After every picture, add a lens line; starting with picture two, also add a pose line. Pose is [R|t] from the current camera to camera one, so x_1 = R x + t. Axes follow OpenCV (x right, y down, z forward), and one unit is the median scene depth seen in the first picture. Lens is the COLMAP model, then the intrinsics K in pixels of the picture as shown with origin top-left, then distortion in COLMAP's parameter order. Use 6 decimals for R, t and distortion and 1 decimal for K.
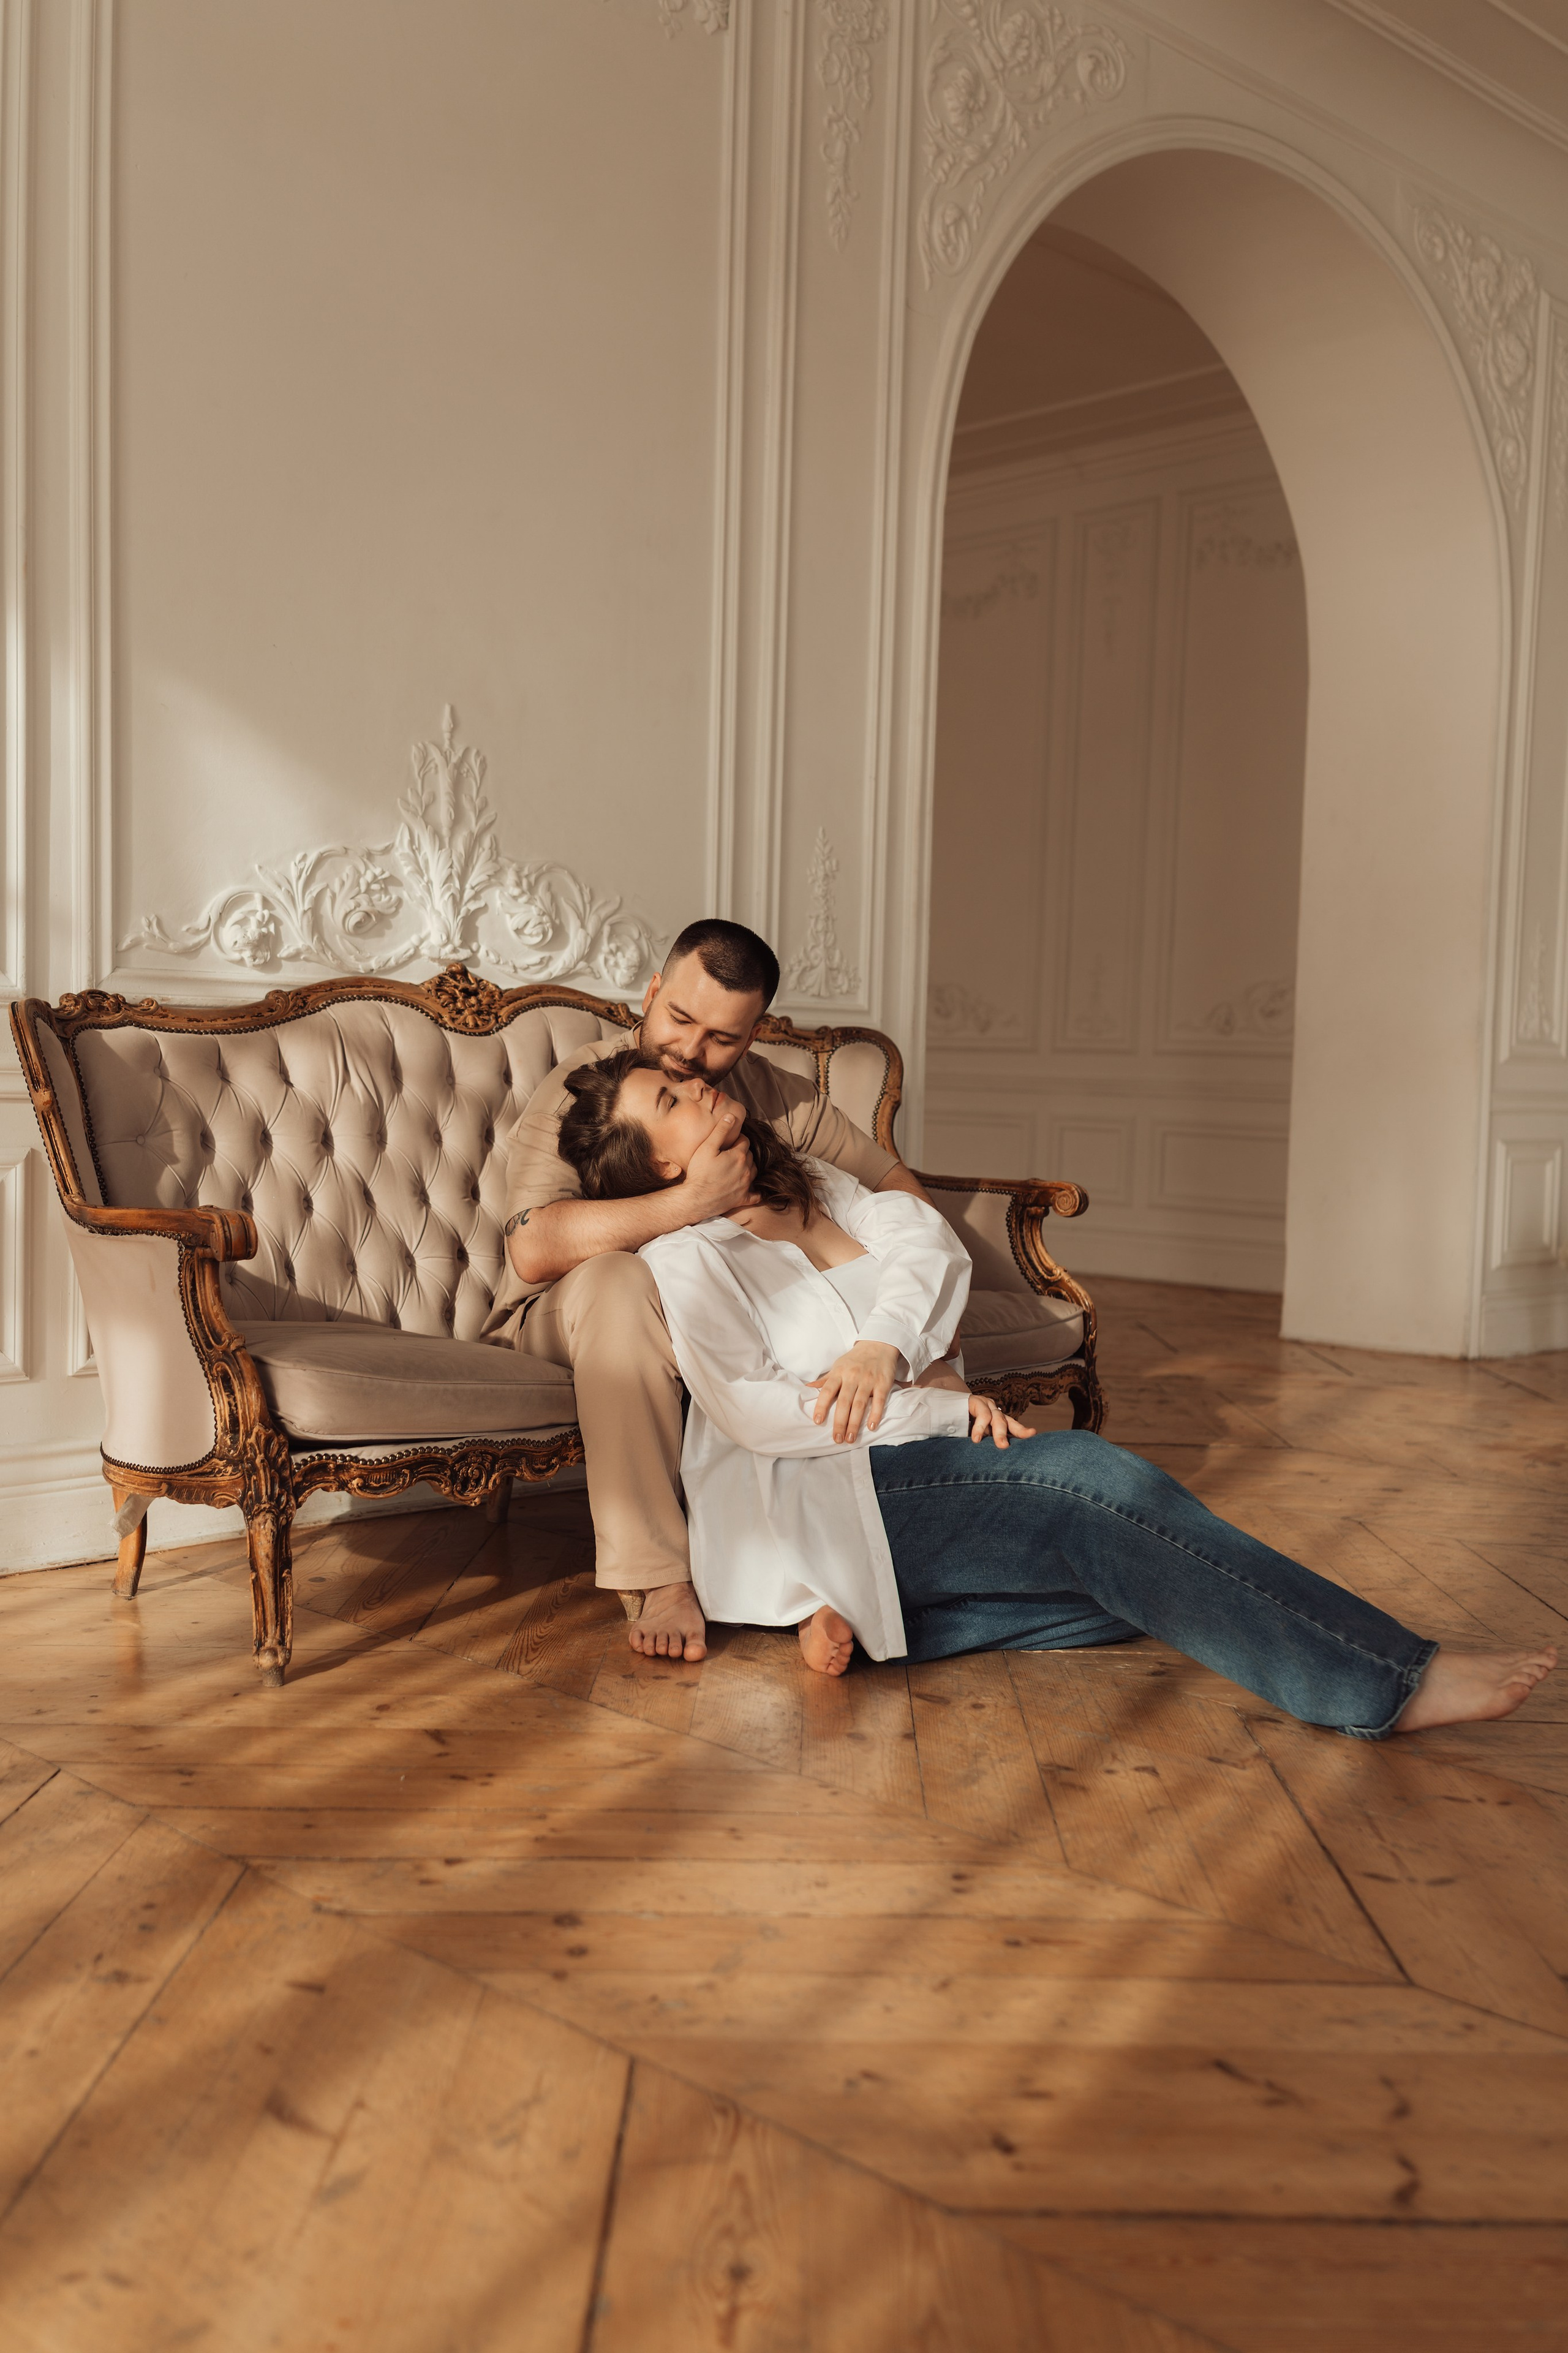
lens RADIAL K [[2327.4, 0, 784.0], [0, 2327.4, 1176.5], [0, 0, 1]] dist [-0.005882, -0.030768]
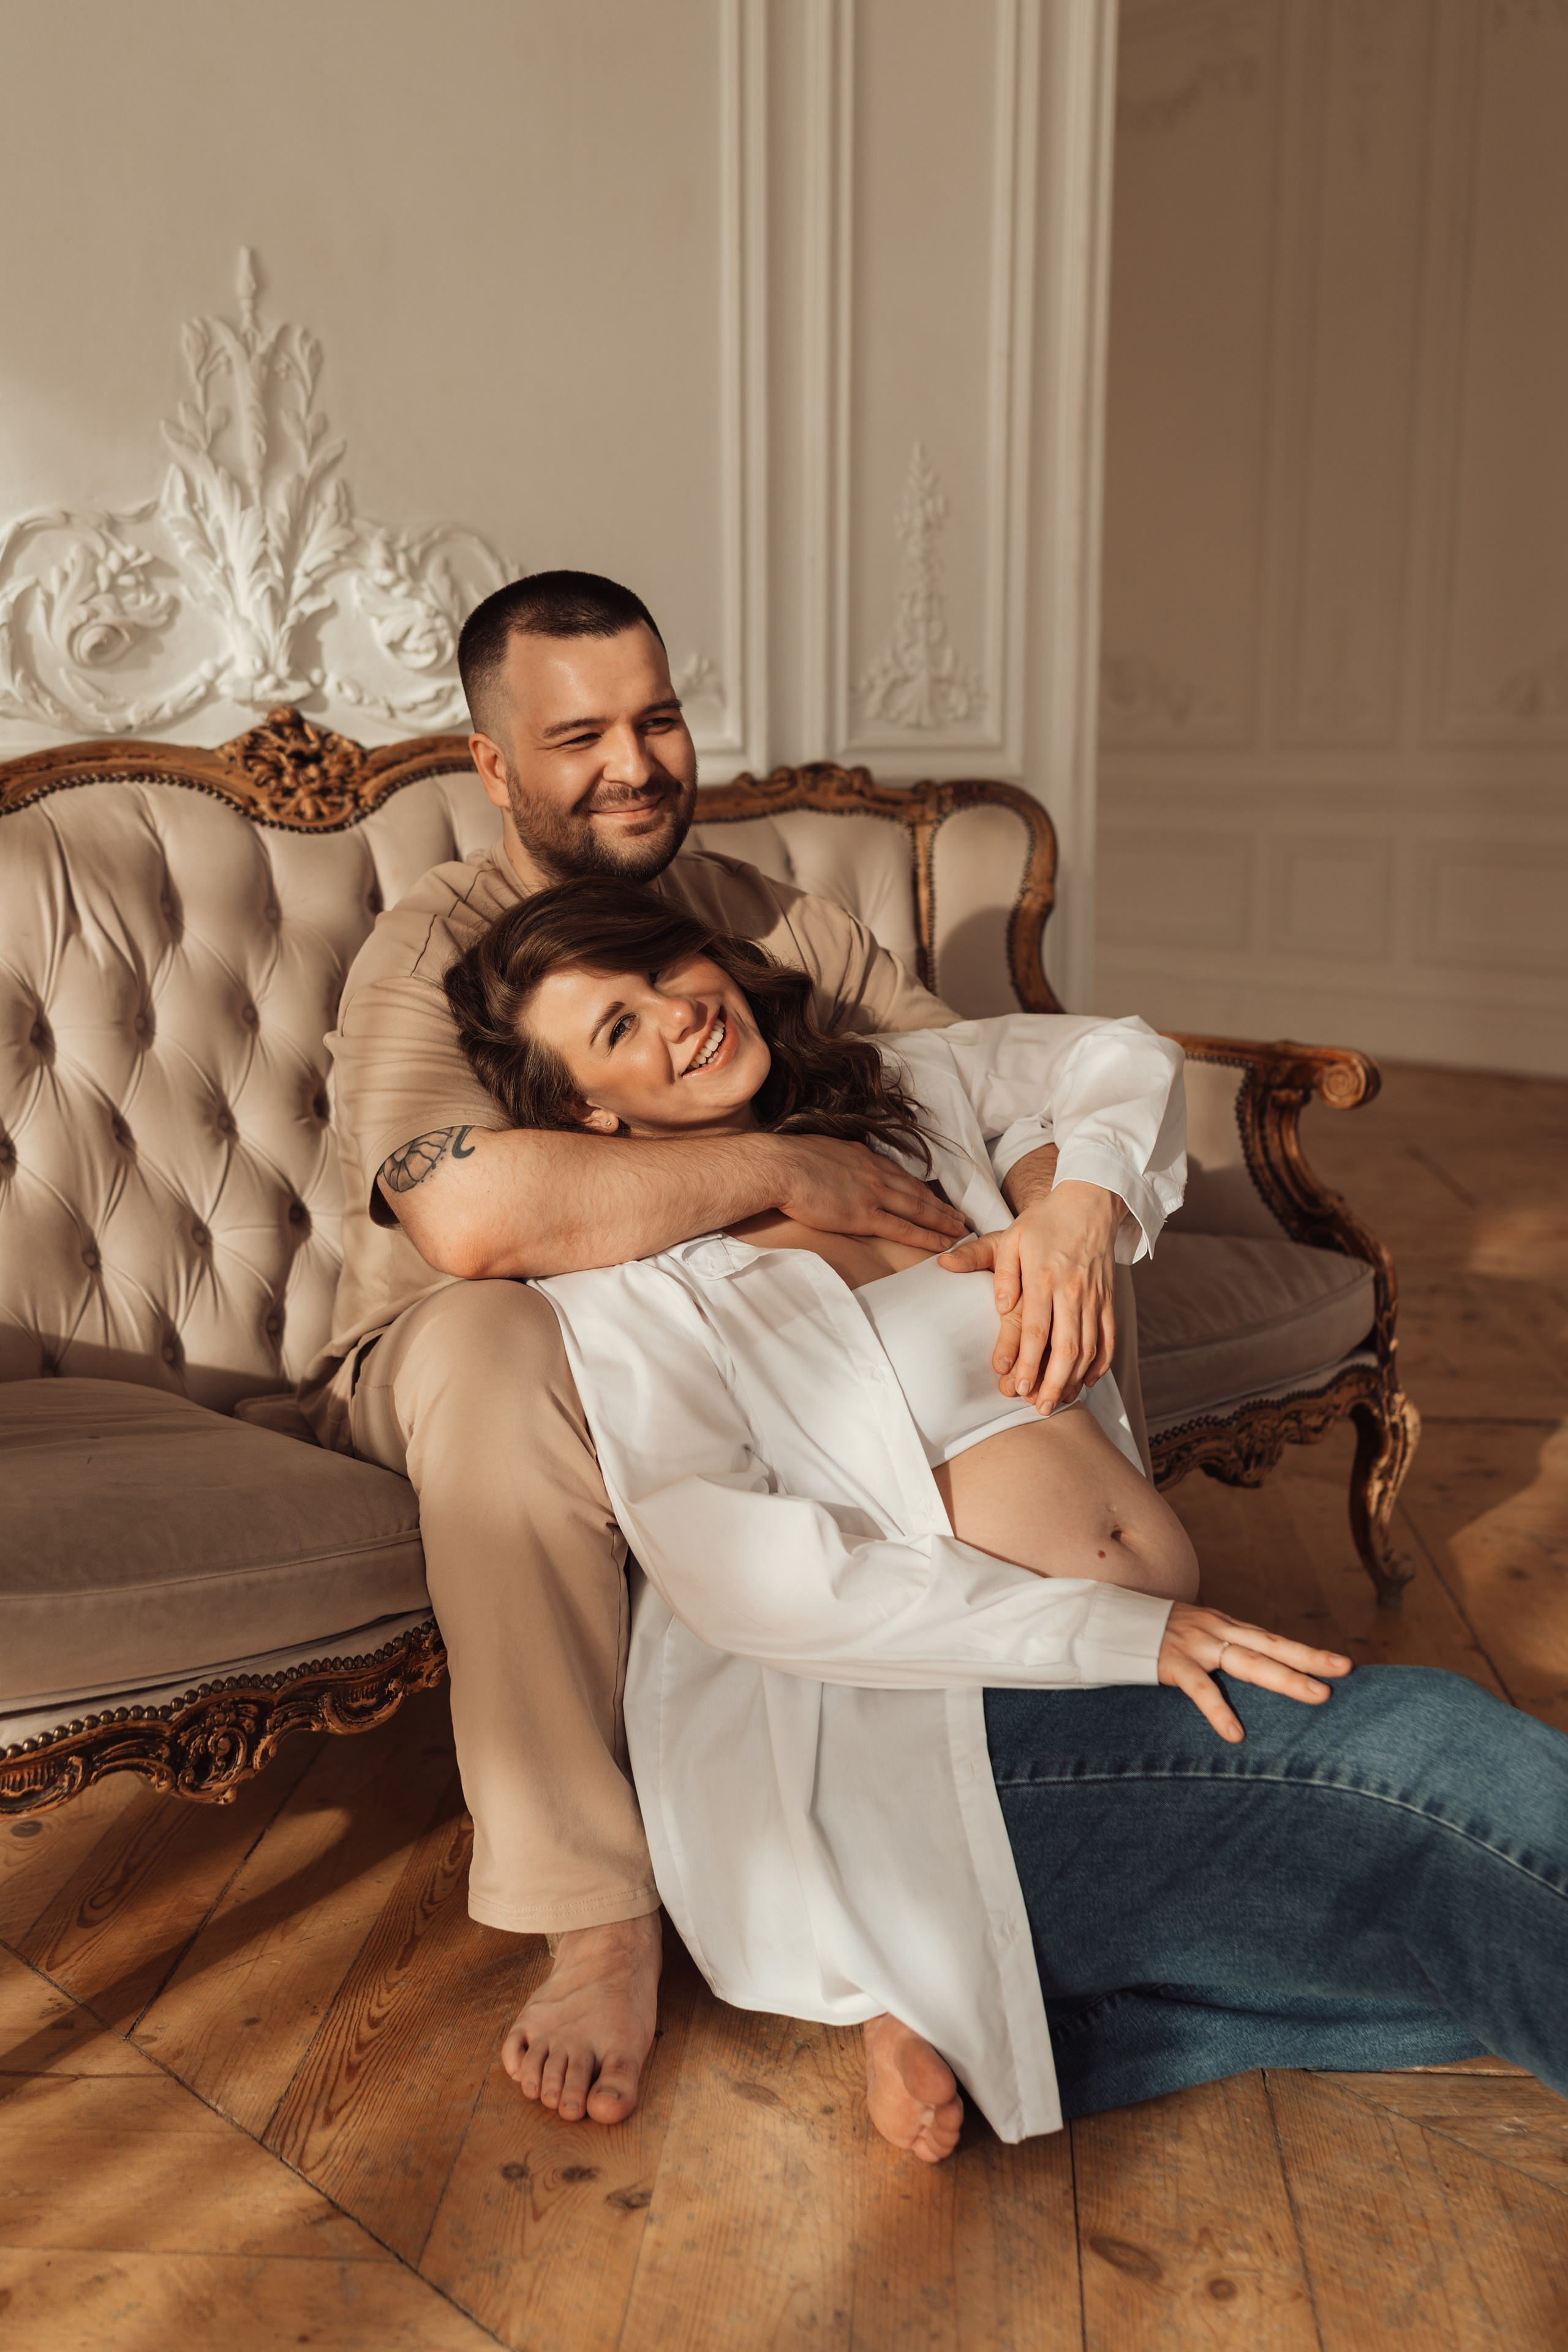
lens RADIAL K [[2447.9, 0, 645.5], [0, 2447.9, 1190.5], [0, 0, 1]] dist [0.001450, -0.017818]
pose [[0.993287, -0.015008, -0.114701, 0.019073], [0.029707, 0.991388, 0.127540, -0.048010], [0.111799, -0.130091, 0.985179, 0.396299]]
